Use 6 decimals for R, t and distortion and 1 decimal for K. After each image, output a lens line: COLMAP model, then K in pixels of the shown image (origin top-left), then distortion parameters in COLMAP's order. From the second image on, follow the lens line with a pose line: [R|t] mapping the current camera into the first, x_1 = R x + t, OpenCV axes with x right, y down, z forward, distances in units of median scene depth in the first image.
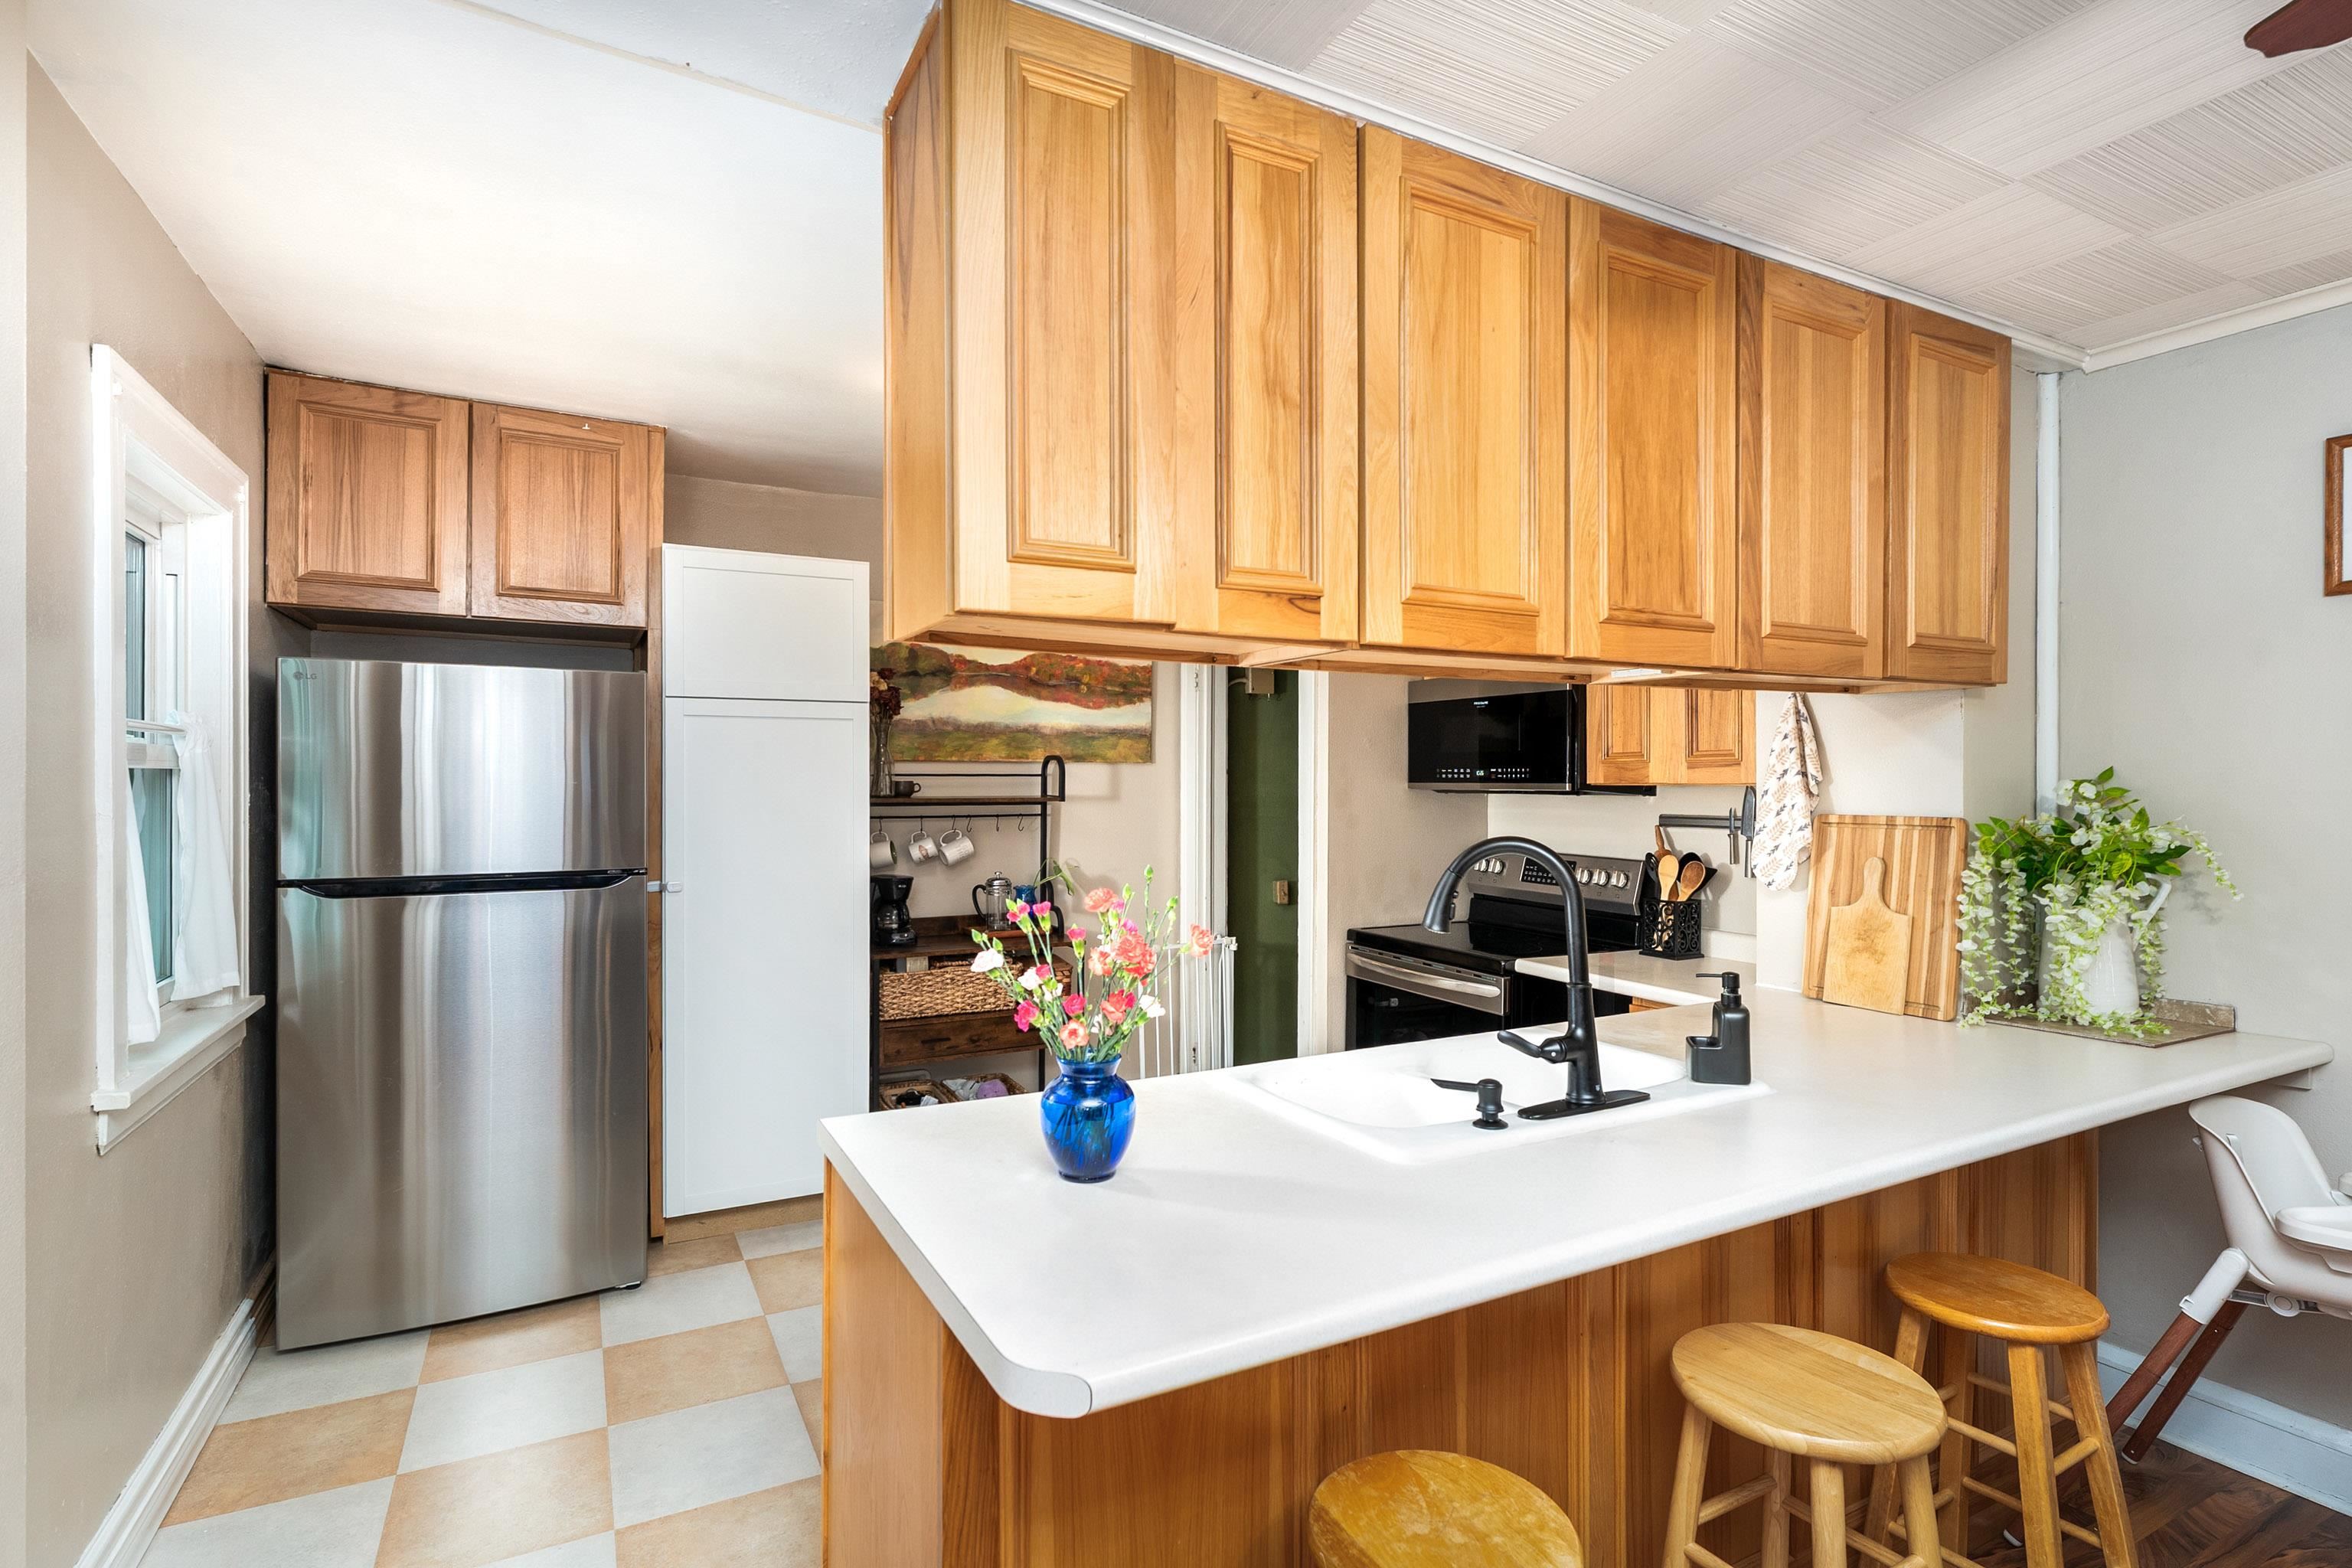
lens RADIAL K [[1141.6, 0, 1176.0], [0, 1141.6, 784.0], [0, 0, 1]] dist [-0.003181, -0.000016]
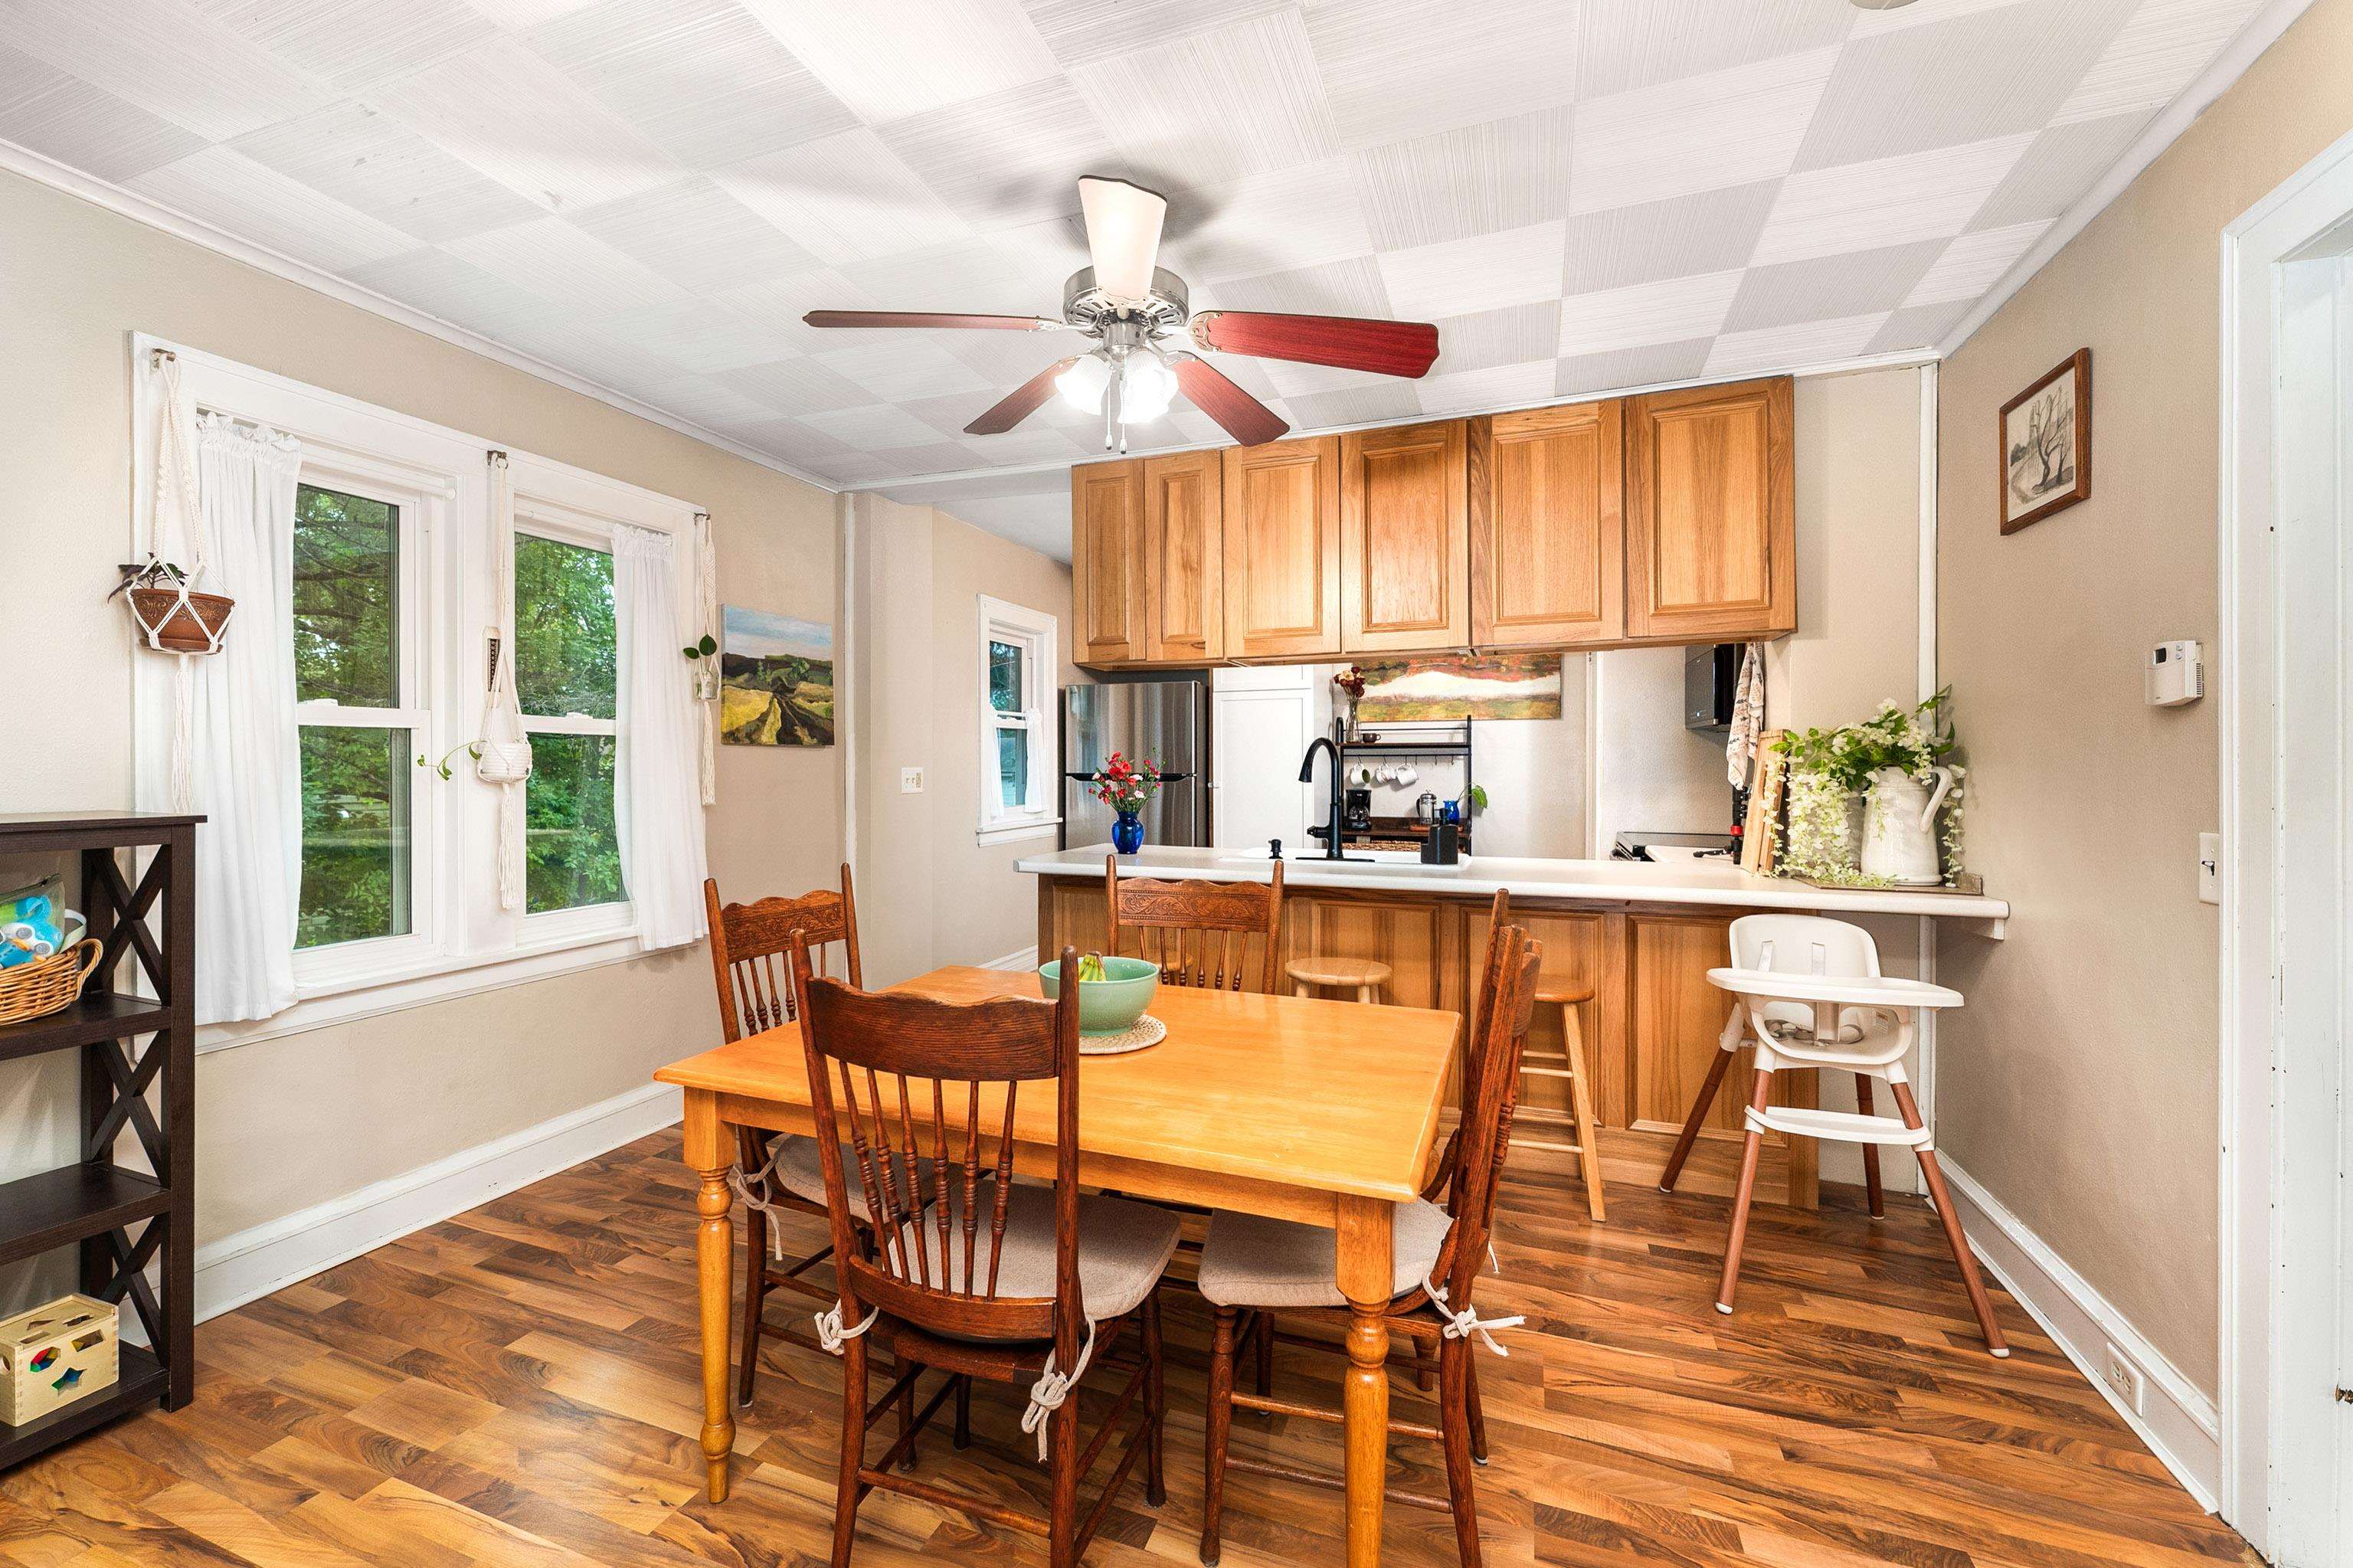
lens RADIAL K [[1009.4, 0, 1125.5], [0, 1009.4, 764.6], [0, 0, 1]] dist [0.000136, -0.000056]
pose [[0.643372, -0.001073, -0.765553, 0.836588], [0.001521, 0.999999, -0.000123, 0.054048], [0.765552, -0.001086, 0.643373, -0.285263]]
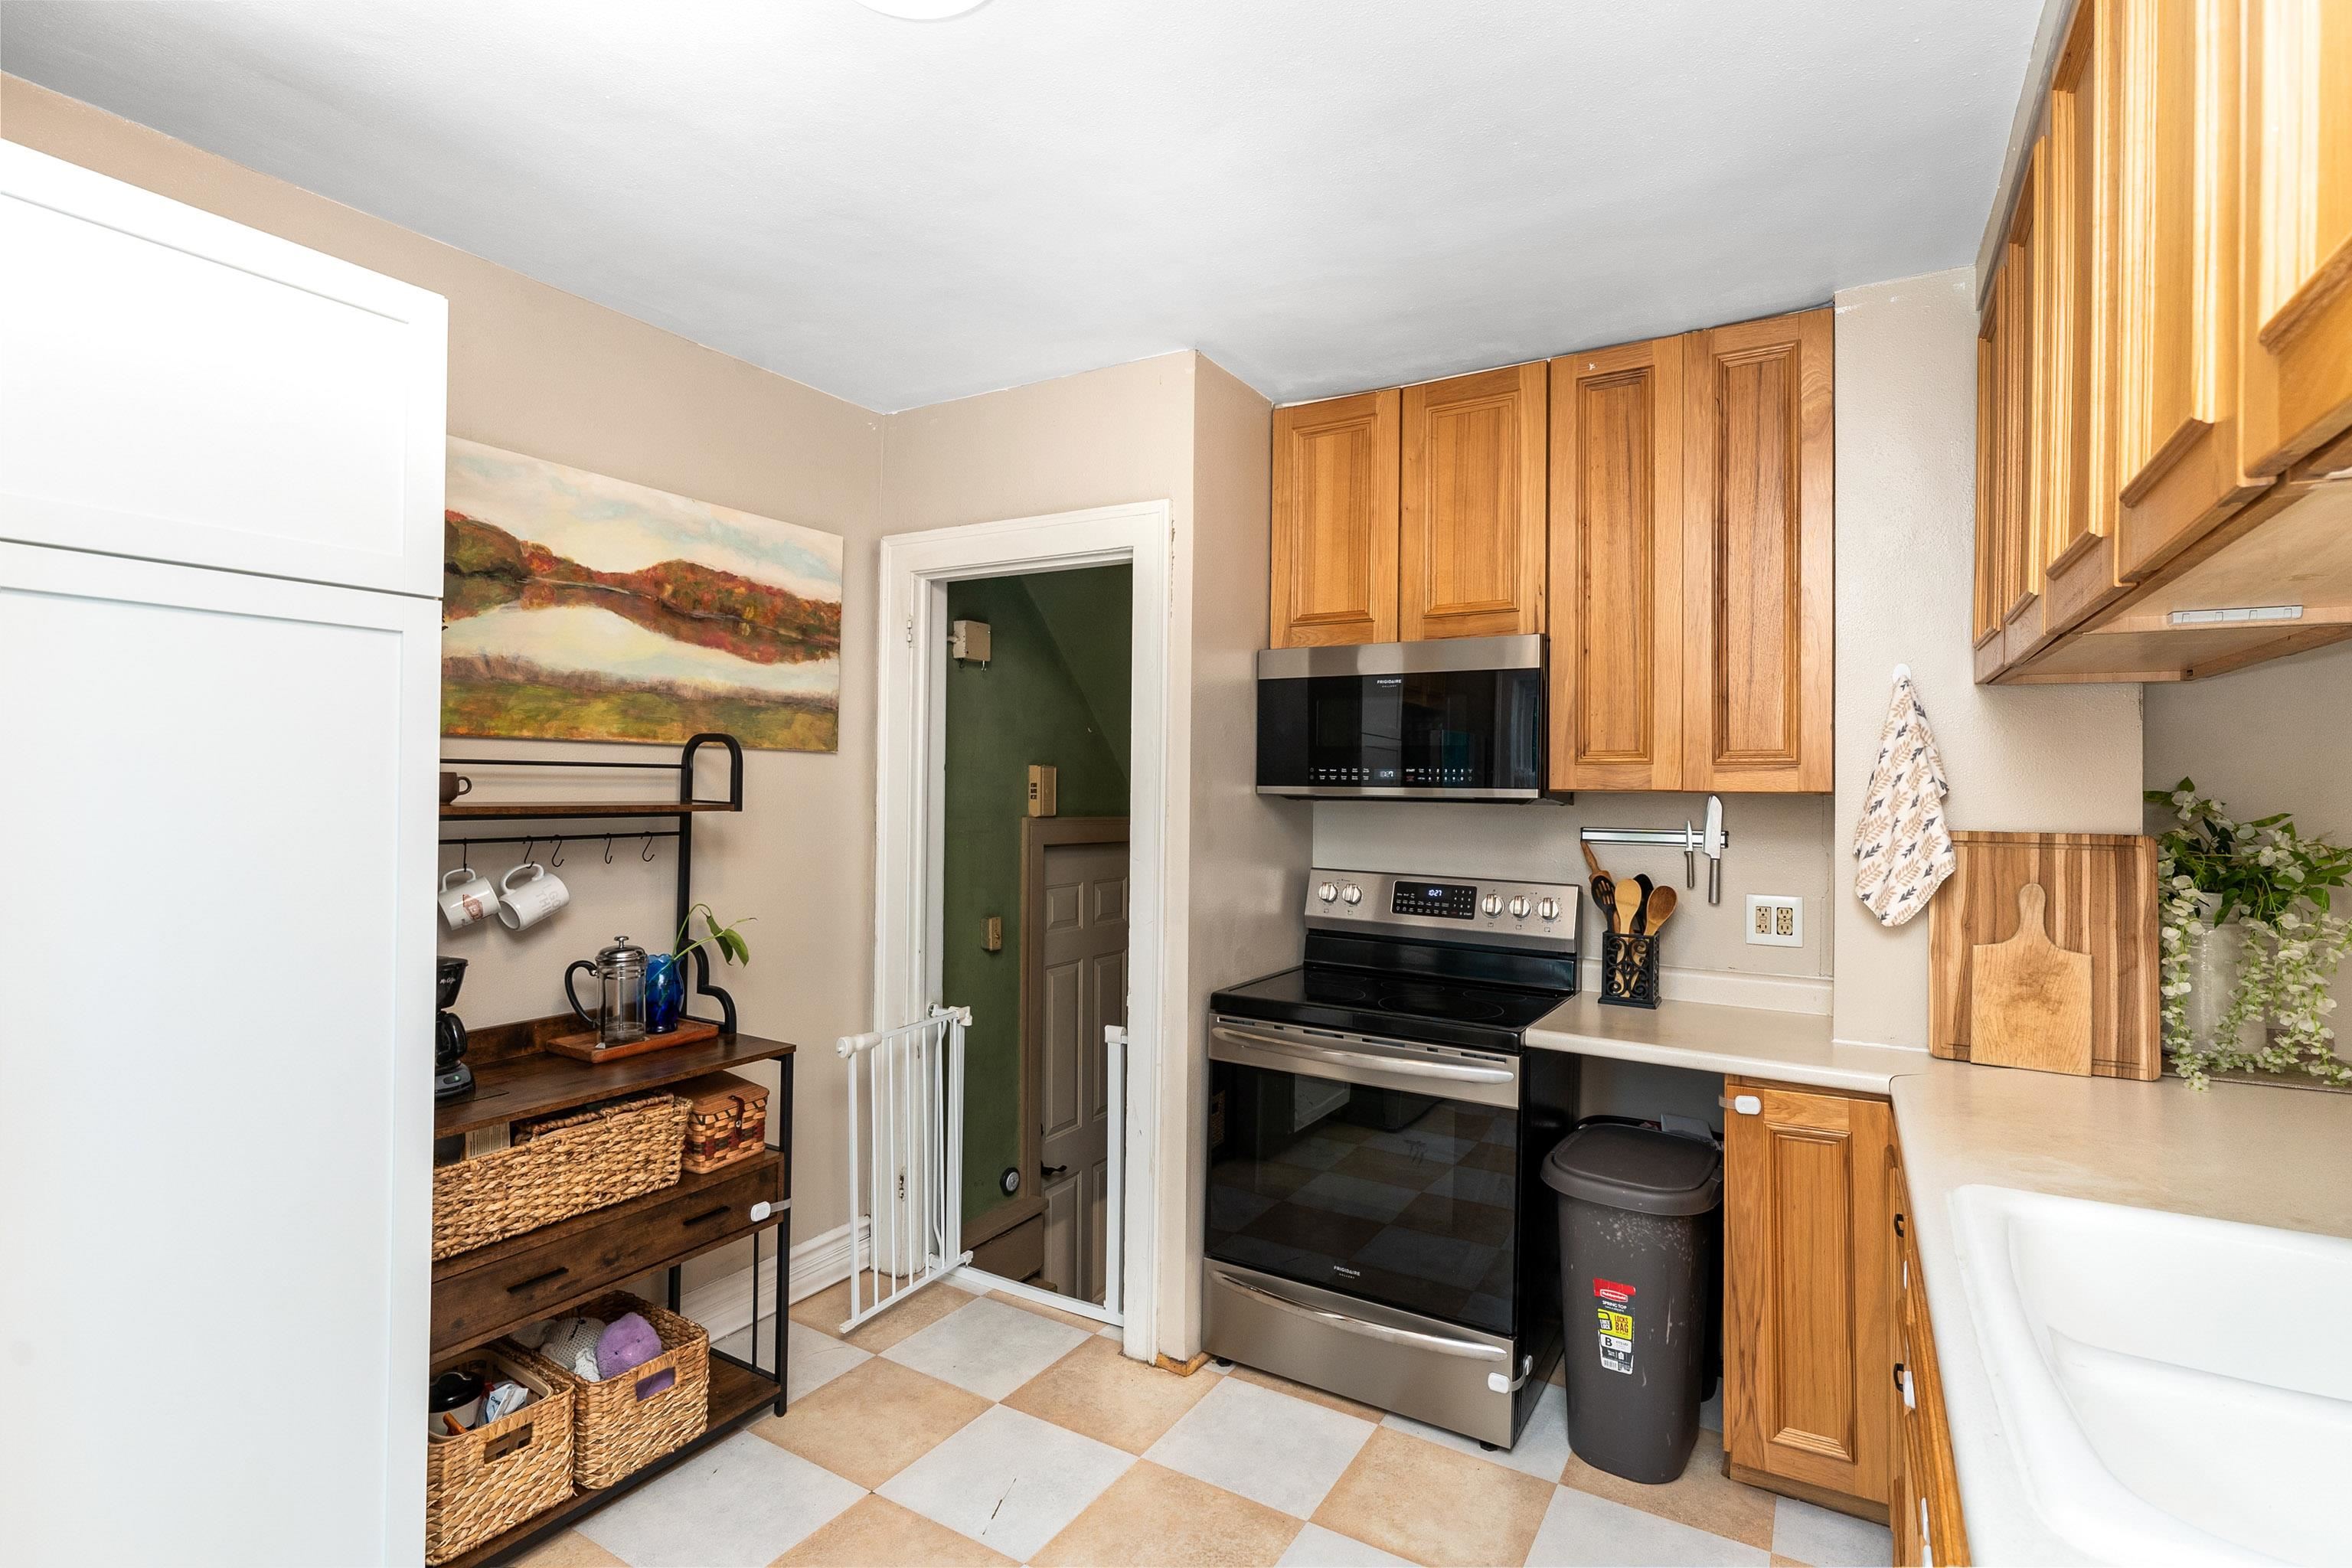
lens RADIAL K [[1123.6, 0, 1179.3], [0, 1123.6, 781.4], [0, 0, 1]] dist [0.008852, -0.000163]
pose [[0.856355, 0.012530, 0.516235, -0.270595], [-0.010300, 0.999921, -0.007183, 0.002047], [-0.516285, 0.000834, 0.856417, 0.494764]]
